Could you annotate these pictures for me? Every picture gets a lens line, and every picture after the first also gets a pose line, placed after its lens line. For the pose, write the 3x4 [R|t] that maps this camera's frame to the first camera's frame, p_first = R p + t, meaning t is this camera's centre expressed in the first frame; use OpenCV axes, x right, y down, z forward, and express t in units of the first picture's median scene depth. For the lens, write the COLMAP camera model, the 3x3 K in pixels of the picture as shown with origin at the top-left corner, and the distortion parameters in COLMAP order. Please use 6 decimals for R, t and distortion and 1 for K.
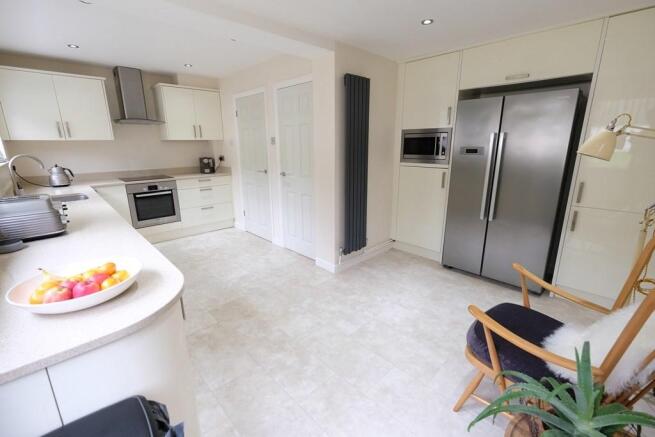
lens RADIAL K [[285.7, 0, 326.7], [0, 285.7, 214.1], [0, 0, 1]] dist [0.000329, 0.000196]
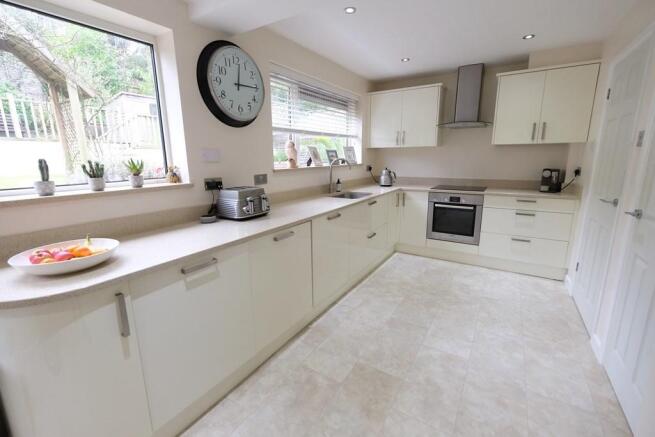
lens RADIAL K [[285.7, 0, 325.0], [0, 285.7, 213.9], [0, 0, 1]] dist [0.000329, 0.000196]
pose [[0.241947, 0.201869, -0.949058, 0.150329], [-0.227162, 0.962719, 0.146864, -0.097973], [0.943323, 0.180057, 0.278785, 0.433341]]
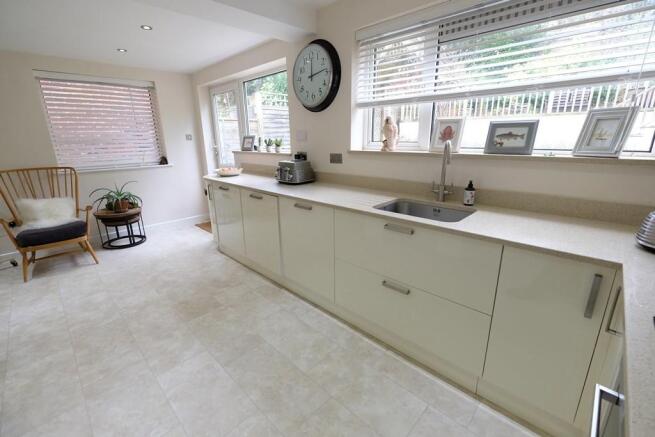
lens RADIAL K [[285.7, 0, 329.6], [0, 285.7, 214.9], [0, 0, 1]] dist [0.000329, 0.000196]
pose [[-0.998676, 0.036777, -0.035978, -0.518851], [0.014206, 0.869227, 0.494209, -0.279892], [0.049448, 0.493044, -0.868598, 1.178819]]
